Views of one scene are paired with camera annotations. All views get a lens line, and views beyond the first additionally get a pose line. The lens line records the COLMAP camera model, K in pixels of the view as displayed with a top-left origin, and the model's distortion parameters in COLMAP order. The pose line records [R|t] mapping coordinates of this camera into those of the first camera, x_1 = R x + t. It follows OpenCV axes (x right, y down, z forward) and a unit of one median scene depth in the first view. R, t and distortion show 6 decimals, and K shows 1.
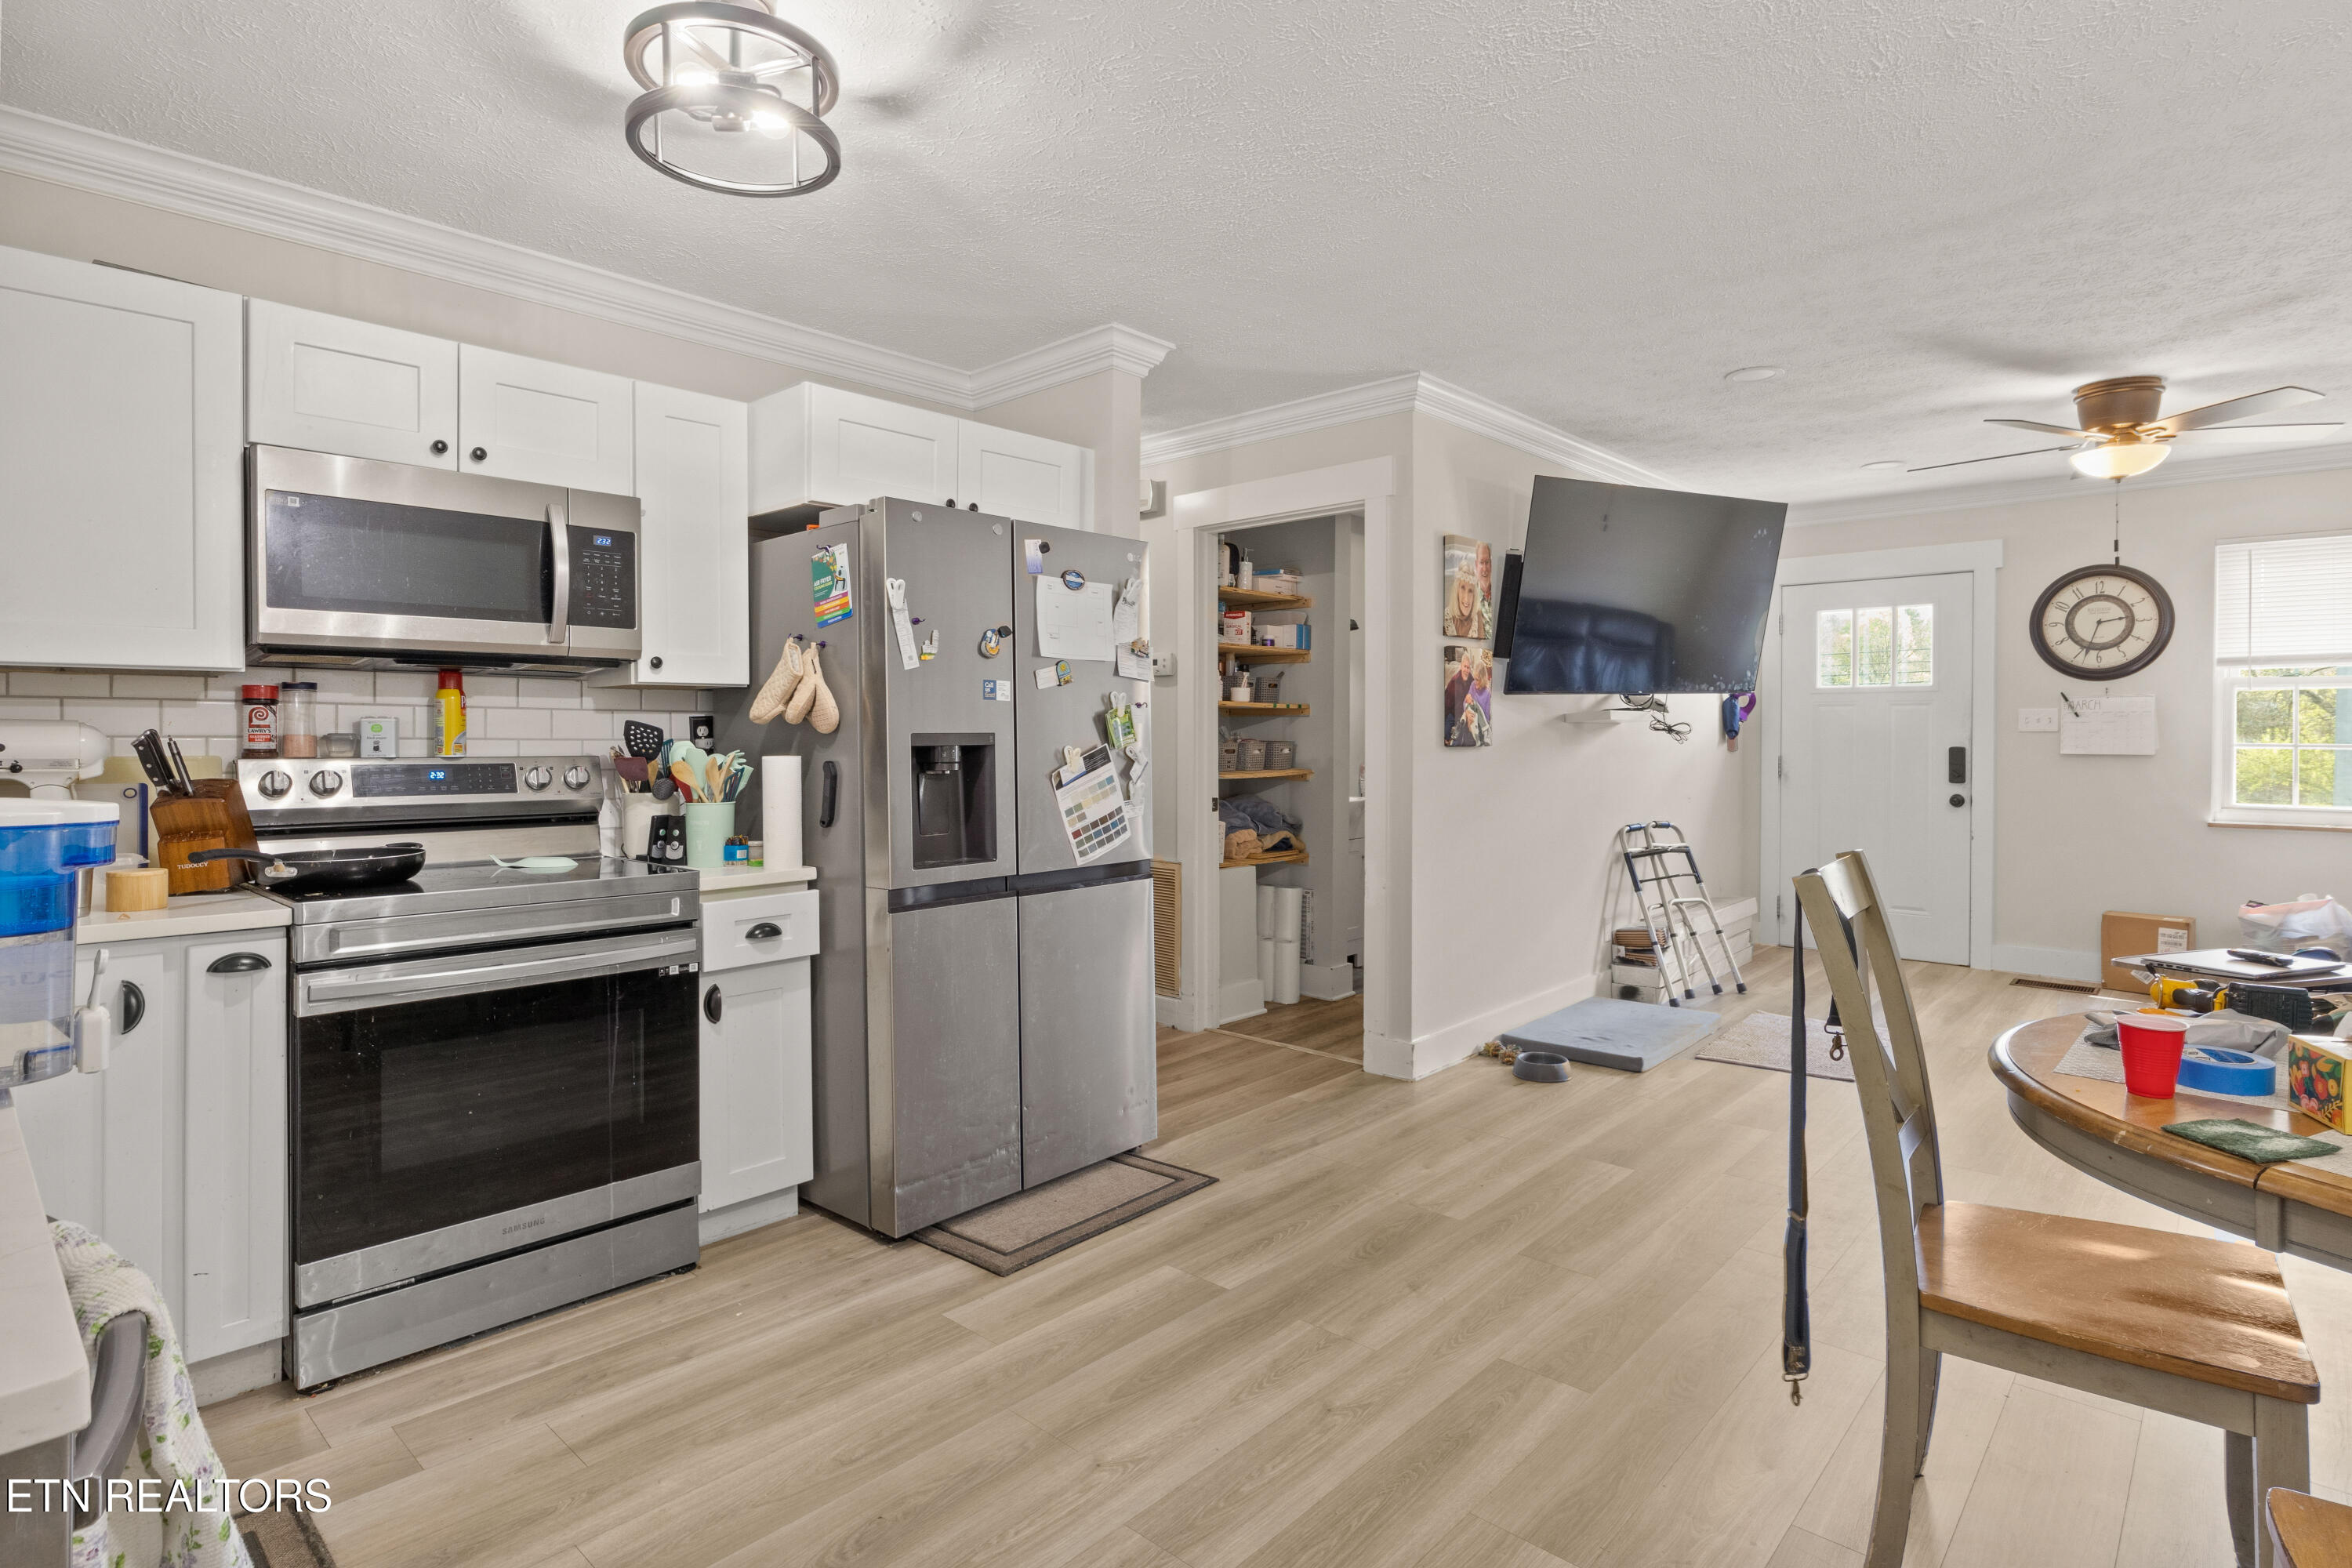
lens RADIAL K [[1219.3, 0, 1187.1], [0, 1219.3, 755.0], [0, 0, 1]] dist [-0.003959, -0.001001]
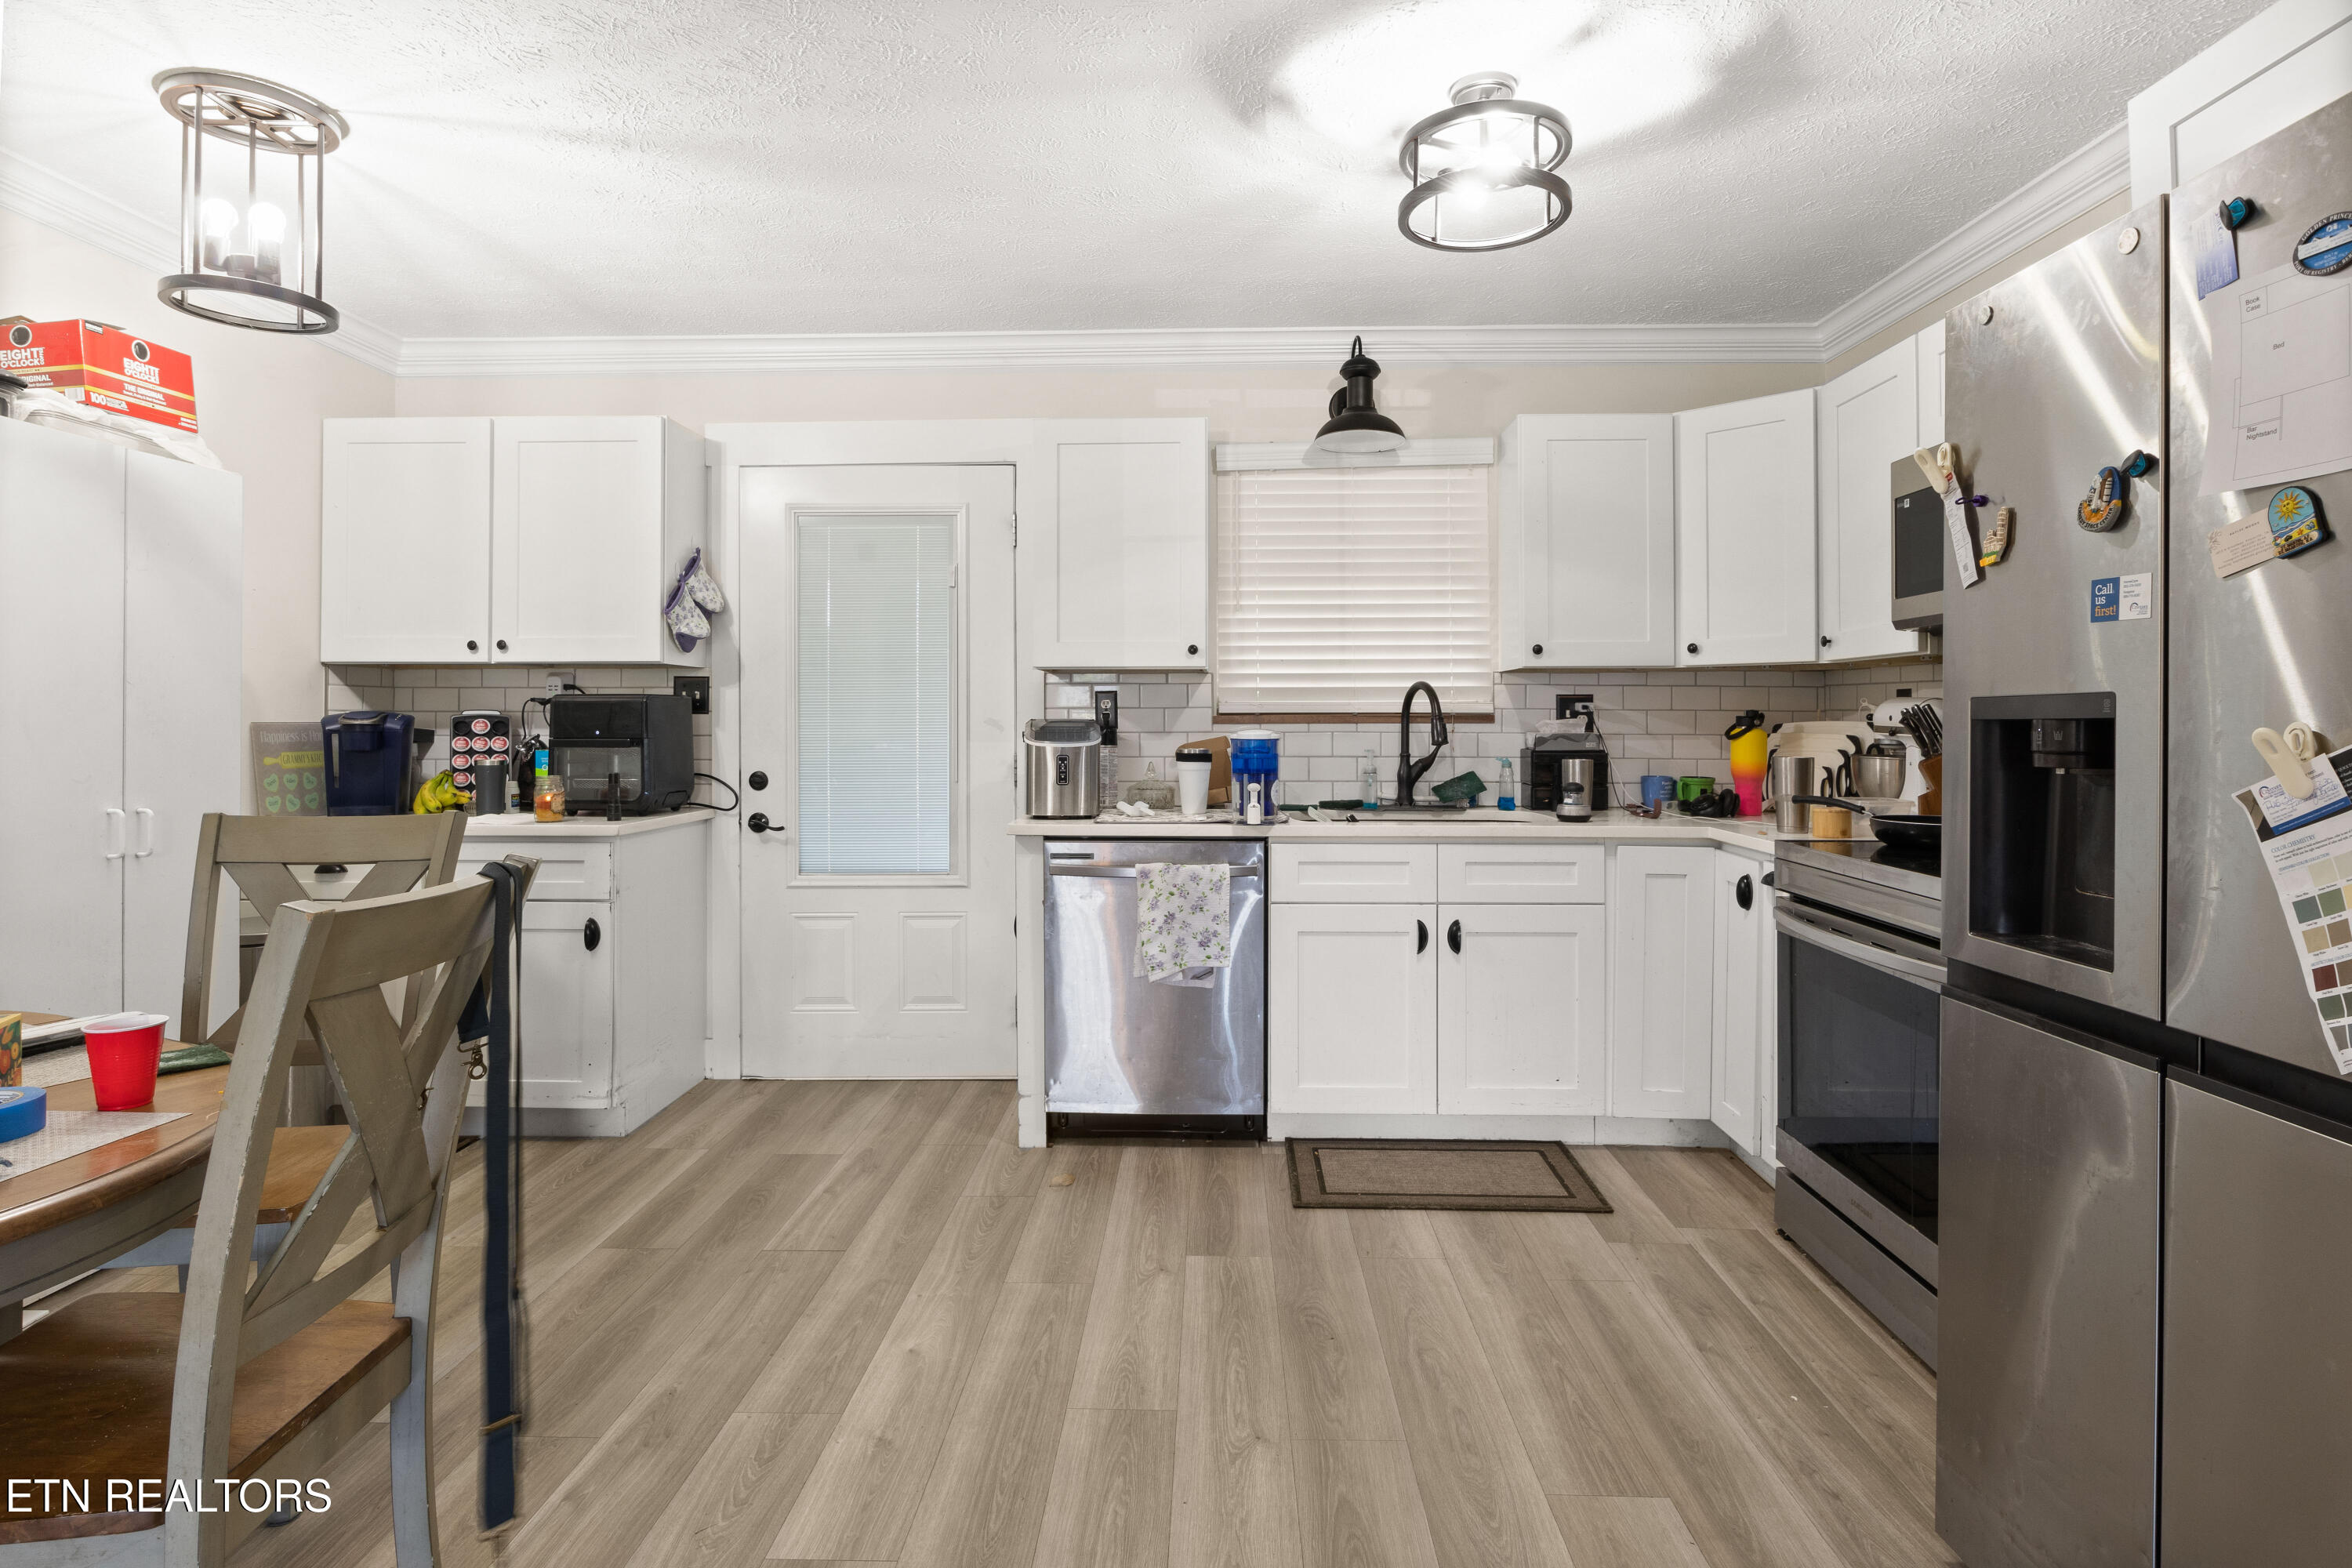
lens RADIAL K [[1185.0, 0, 1184.7], [0, 1185.0, 725.5], [0, 0, 1]] dist [-0.001897, 0.000124]
pose [[-0.758605, 0.003321, -0.651542, 0.436592], [-0.009651, 0.999820, 0.016333, -0.010422], [0.651479, 0.018678, -0.758436, 1.222773]]
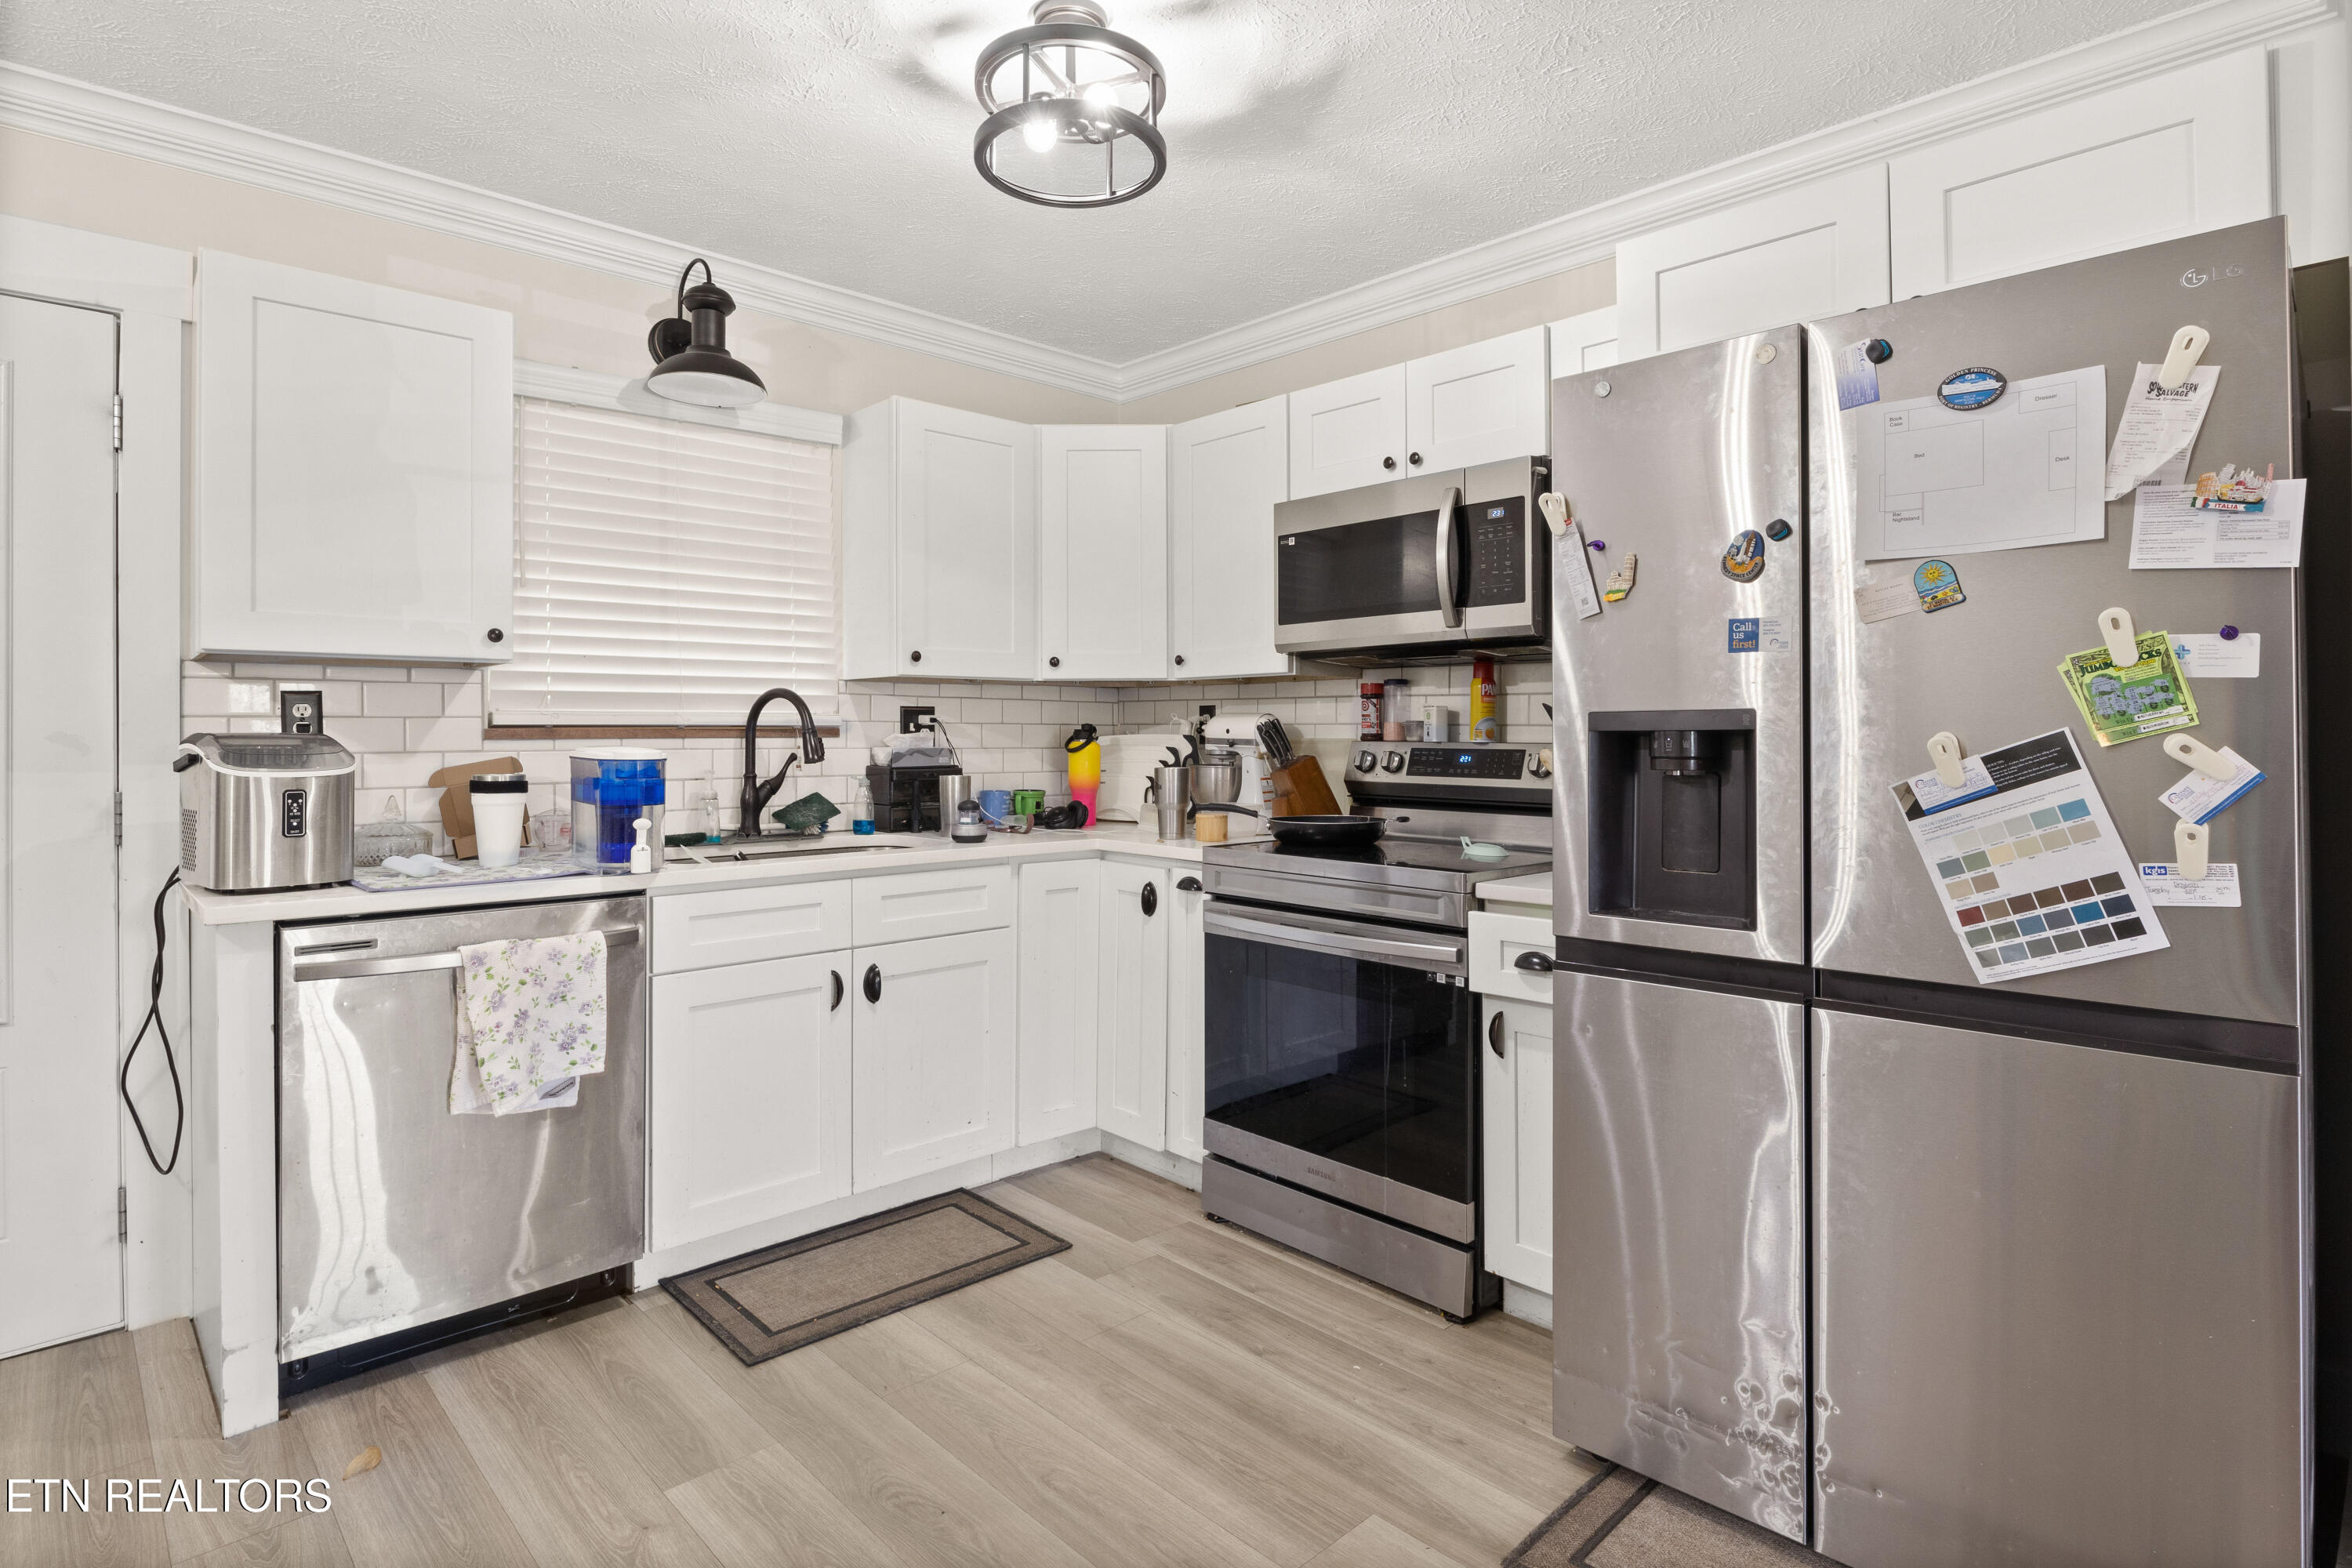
lens RADIAL K [[1196.6, 0, 1170.8], [0, 1196.6, 736.0], [0, 0, 1]] dist [-0.000947, 0.000282]
pose [[-0.076992, 0.002182, -0.997029, 0.471433], [-0.013044, 0.999910, 0.003195, -0.003831], [0.996946, 0.013251, -0.076957, 0.847110]]
